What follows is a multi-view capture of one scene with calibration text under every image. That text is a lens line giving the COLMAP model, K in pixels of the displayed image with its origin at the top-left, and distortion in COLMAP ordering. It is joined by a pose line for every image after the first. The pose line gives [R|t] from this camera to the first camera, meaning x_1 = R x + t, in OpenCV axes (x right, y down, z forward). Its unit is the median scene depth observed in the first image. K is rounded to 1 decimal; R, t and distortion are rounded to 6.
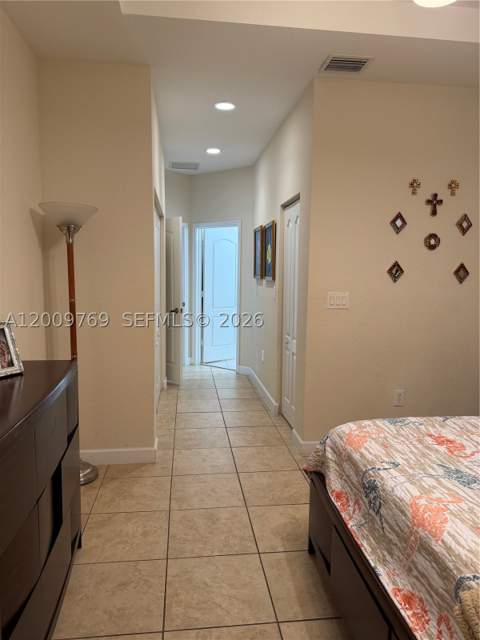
lens RADIAL K [[452.1, 0, 237.3], [0, 452.1, 324.0], [0, 0, 1]] dist [0.058137, -0.075381]
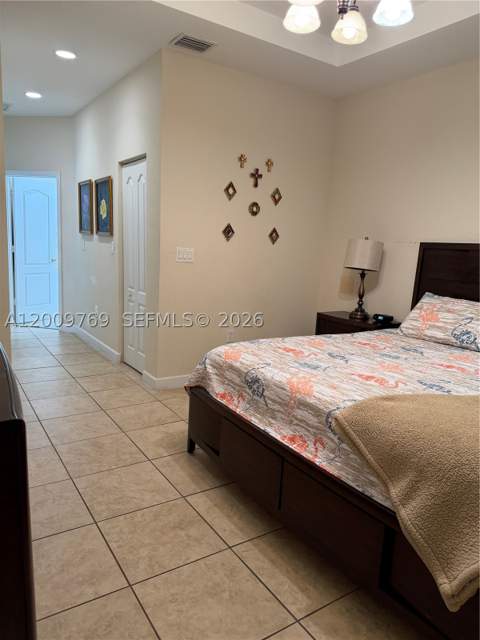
lens RADIAL K [[453.6, 0, 231.7], [0, 453.6, 324.4], [0, 0, 1]] dist [0.136503, -0.199834]
pose [[0.899464, -0.043379, 0.434836, -0.230206], [0.010260, 0.996883, 0.078227, 0.043982], [-0.436874, -0.065901, 0.897105, -0.137360]]
